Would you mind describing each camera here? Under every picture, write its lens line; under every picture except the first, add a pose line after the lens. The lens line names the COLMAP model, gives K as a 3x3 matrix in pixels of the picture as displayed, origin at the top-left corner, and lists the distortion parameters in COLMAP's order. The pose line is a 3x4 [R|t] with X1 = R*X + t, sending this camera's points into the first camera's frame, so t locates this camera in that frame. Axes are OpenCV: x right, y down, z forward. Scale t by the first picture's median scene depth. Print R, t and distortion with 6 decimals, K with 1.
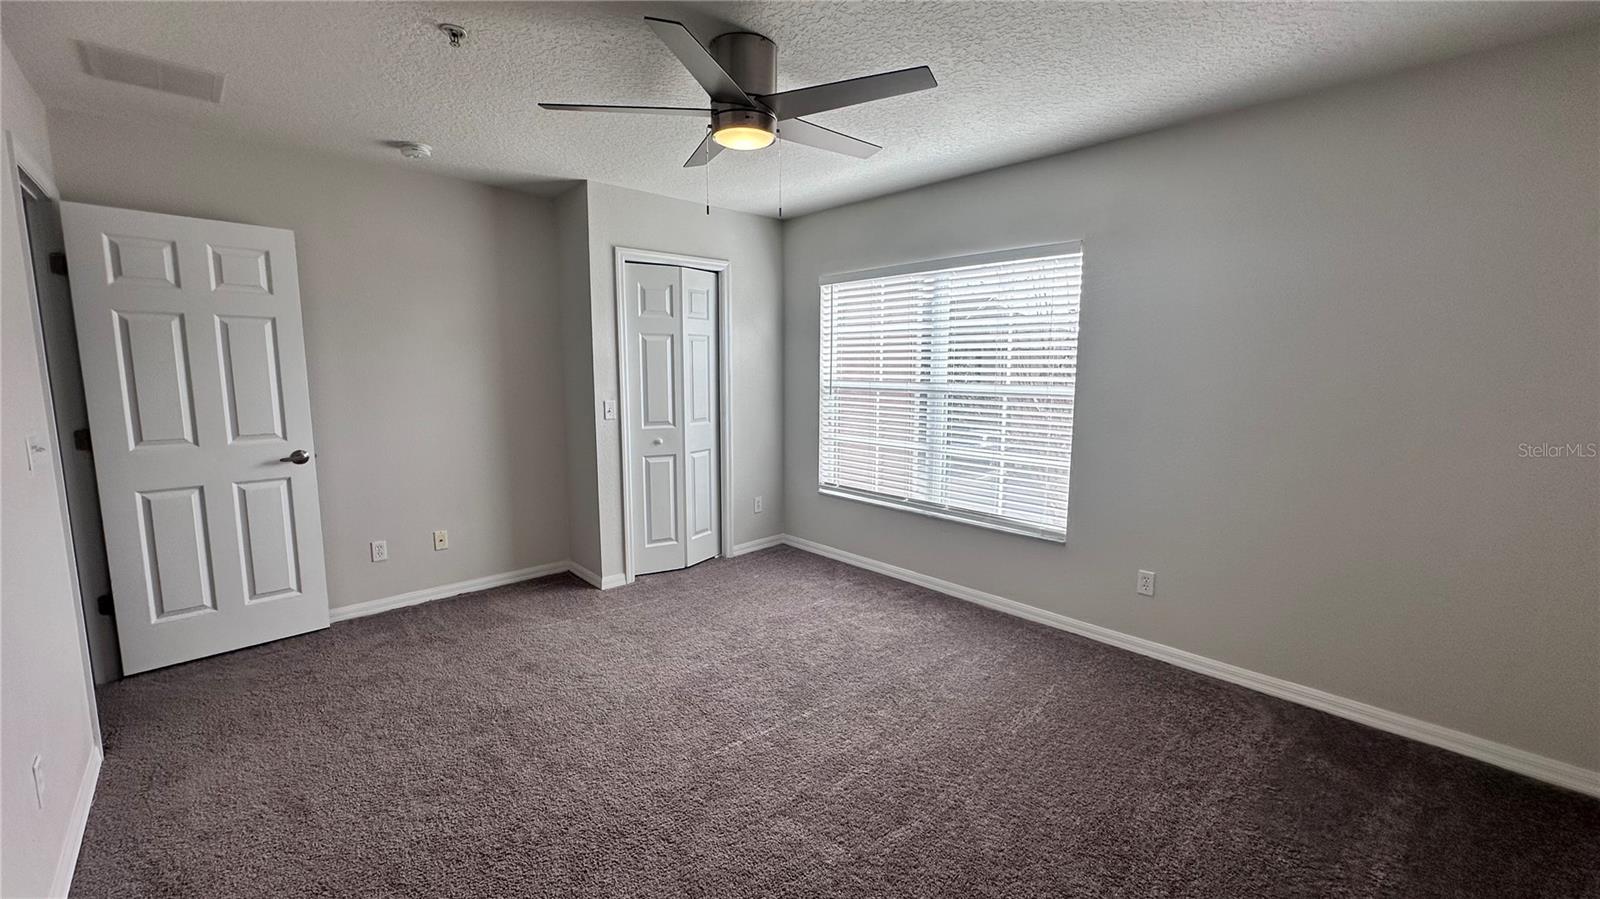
lens RADIAL K [[636.8, 0, 800.0], [0, 636.8, 449.5], [0, 0, 1]] dist [-0.000013, -0.000085]
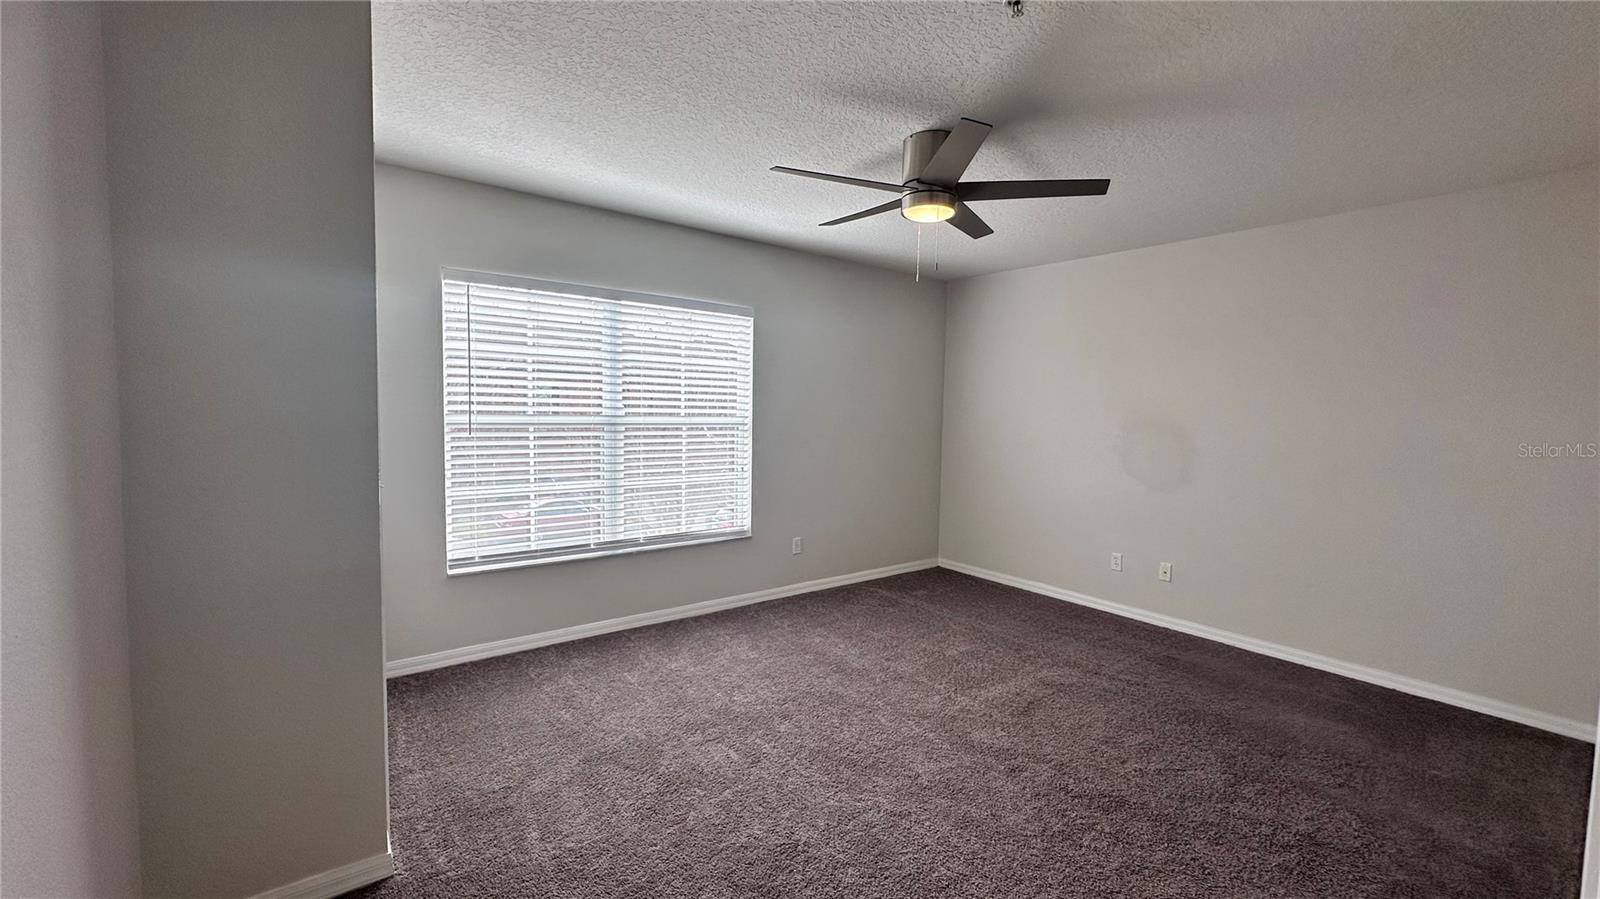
lens RADIAL K [[636.8, 0, 800.0], [0, 636.8, 449.5], [0, 0, 1]] dist [-0.000013, -0.000085]
pose [[0.102941, -0.075529, 0.991816, -0.787204], [0.103387, 0.992525, 0.064852, -0.096308], [-0.989300, 0.095864, 0.109980, 0.686916]]
